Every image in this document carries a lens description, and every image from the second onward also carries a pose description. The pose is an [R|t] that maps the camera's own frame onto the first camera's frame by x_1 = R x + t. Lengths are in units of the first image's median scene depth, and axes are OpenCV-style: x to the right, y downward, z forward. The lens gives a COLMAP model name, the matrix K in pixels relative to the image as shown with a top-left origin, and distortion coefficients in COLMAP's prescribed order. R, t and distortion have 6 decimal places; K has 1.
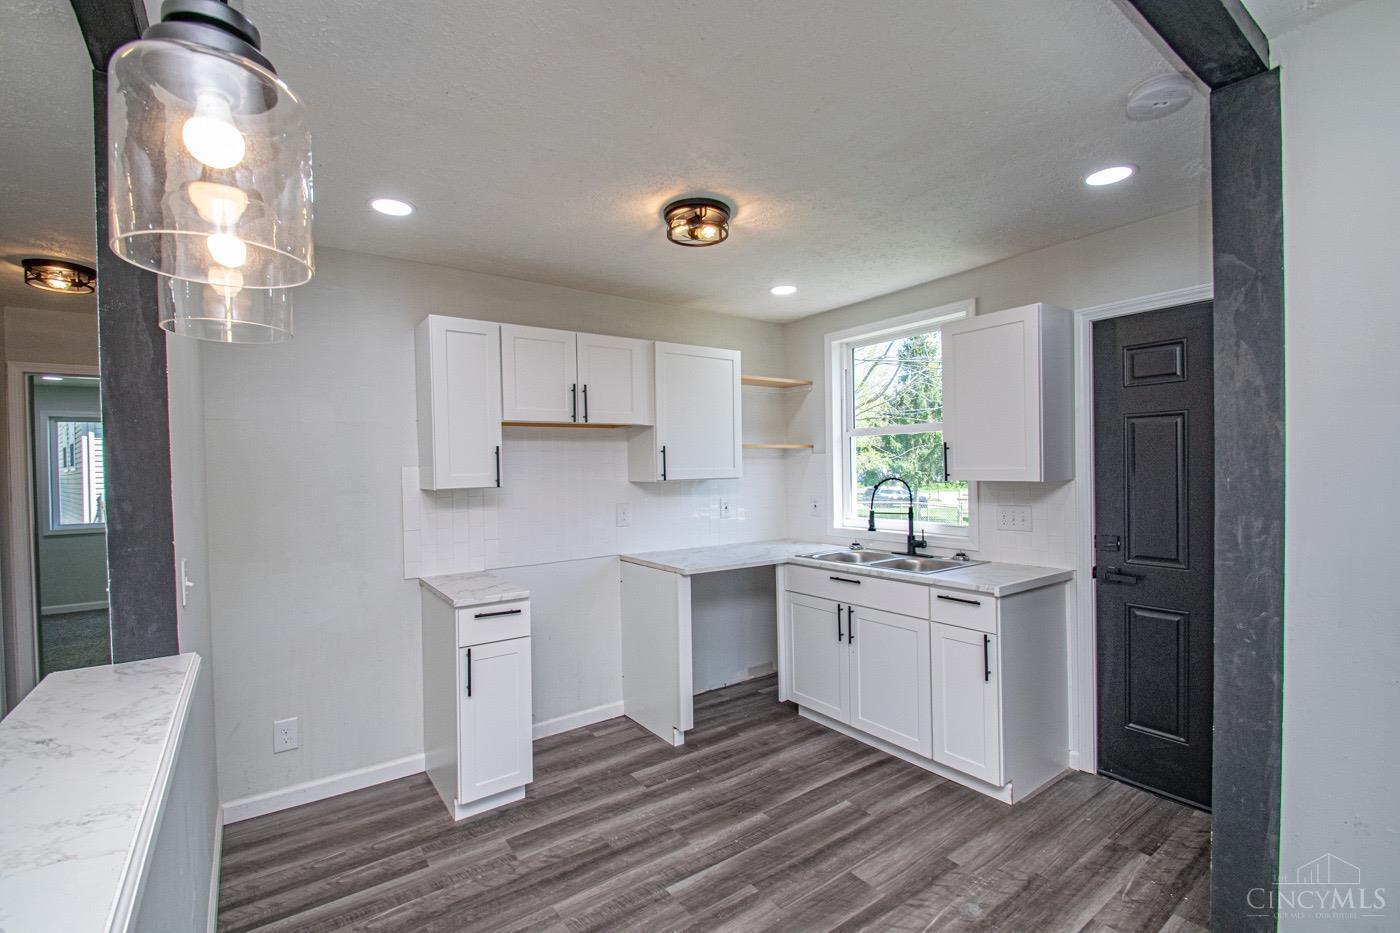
lens RADIAL K [[619.3, 0, 700.0], [0, 619.3, 466.5], [0, 0, 1]] dist [-0.015126, -0.000376]
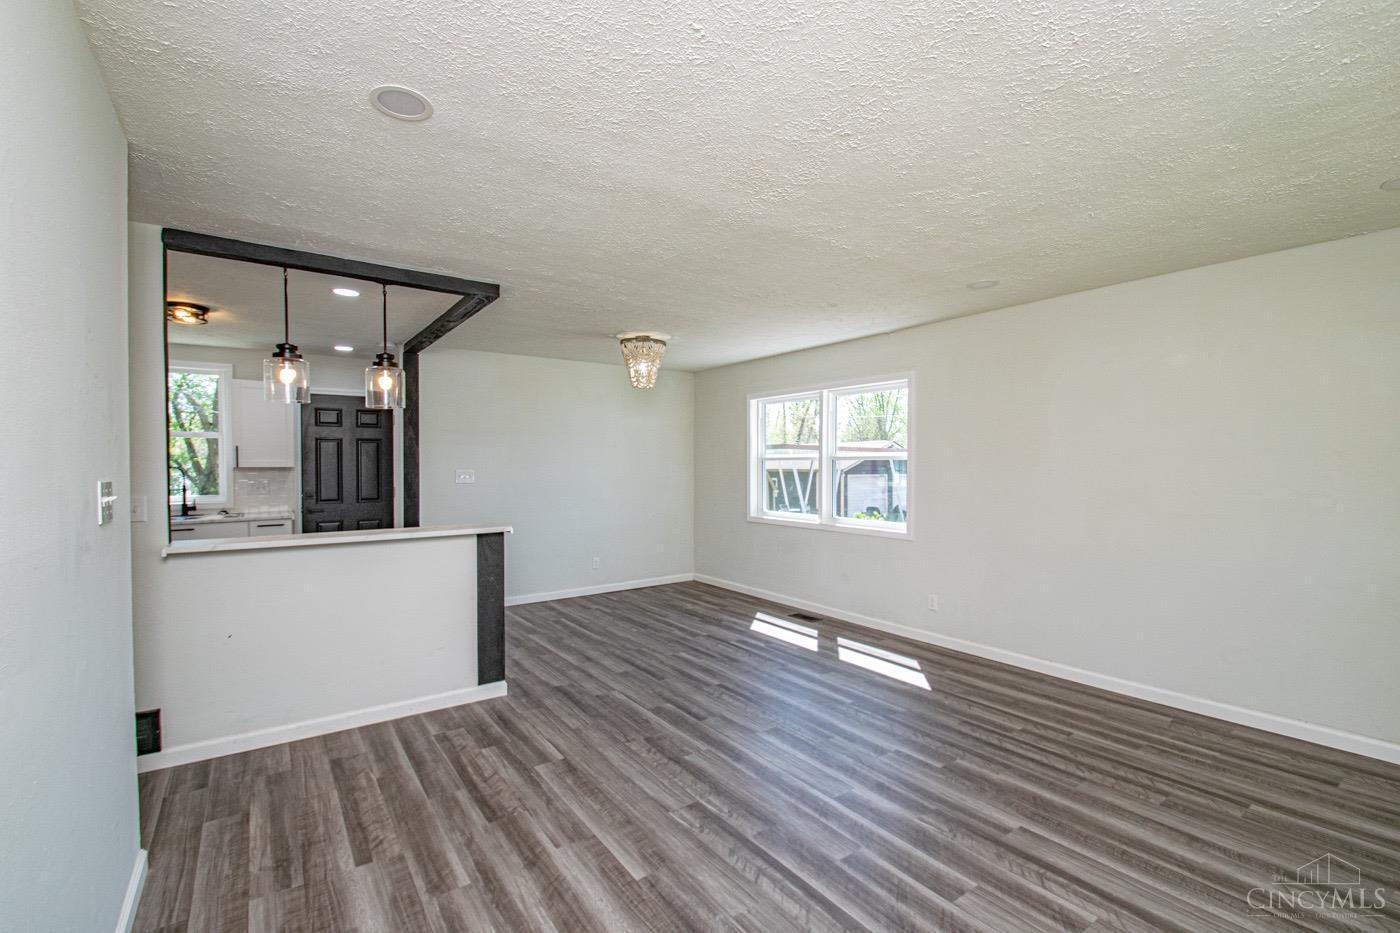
lens RADIAL K [[619.3, 0, 700.0], [0, 619.3, 466.5], [0, 0, 1]] dist [-0.015126, -0.000376]
pose [[-0.004898, 0.002442, 0.999985, -1.344183], [0.007908, 0.999966, -0.002403, 0.035438], [-0.999957, 0.007896, -0.004917, -0.325537]]
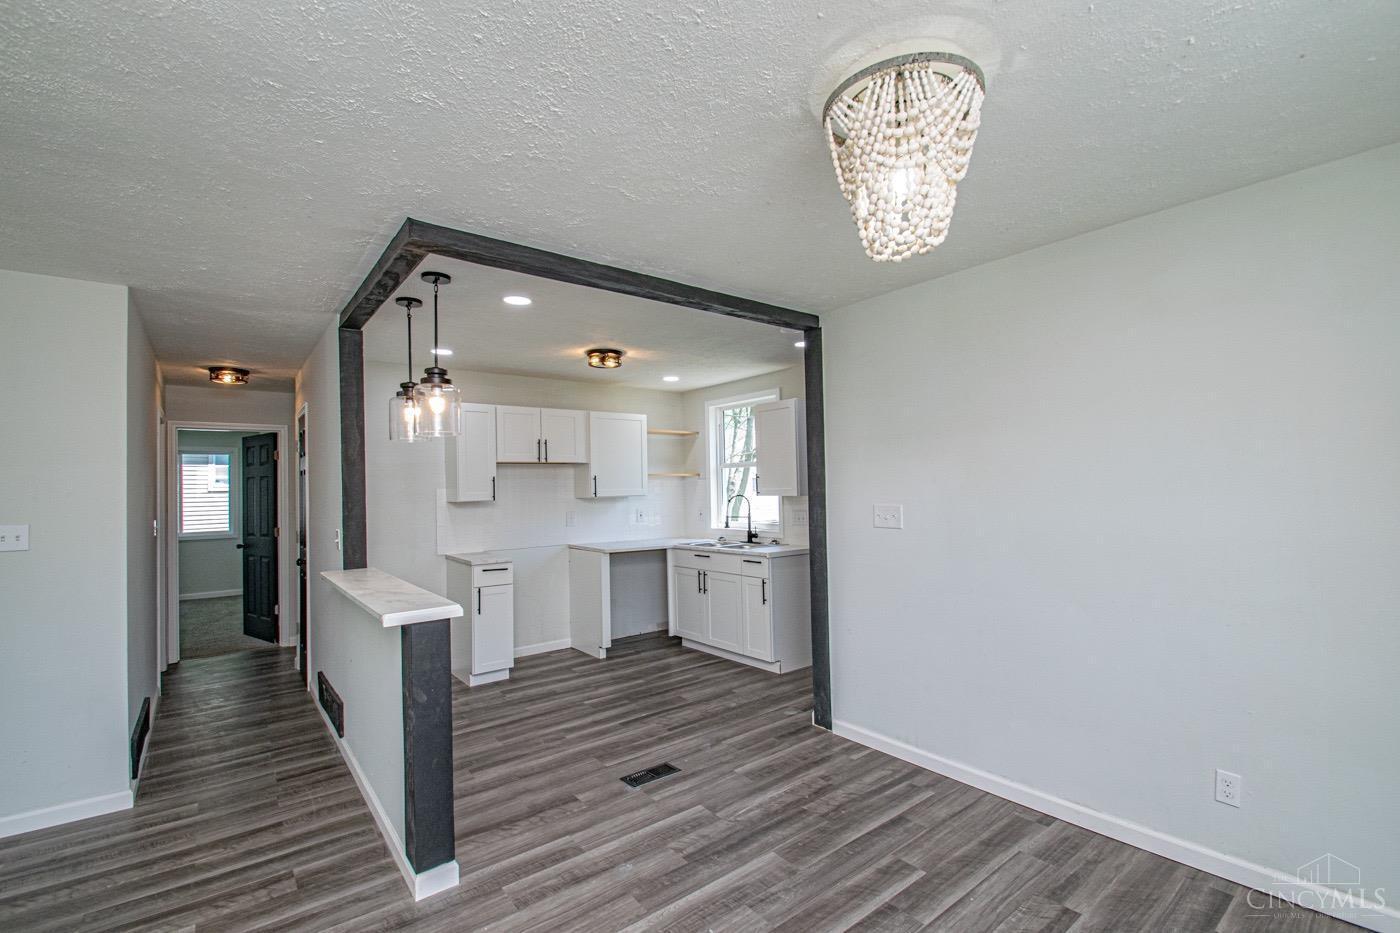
lens RADIAL K [[619.3, 0, 700.0], [0, 619.3, 466.5], [0, 0, 1]] dist [-0.015126, -0.000376]
pose [[0.999010, -0.001265, 0.044477, 0.155858], [0.002778, 0.999418, -0.033993, -0.000778], [-0.044408, 0.034083, 0.998432, -0.685409]]
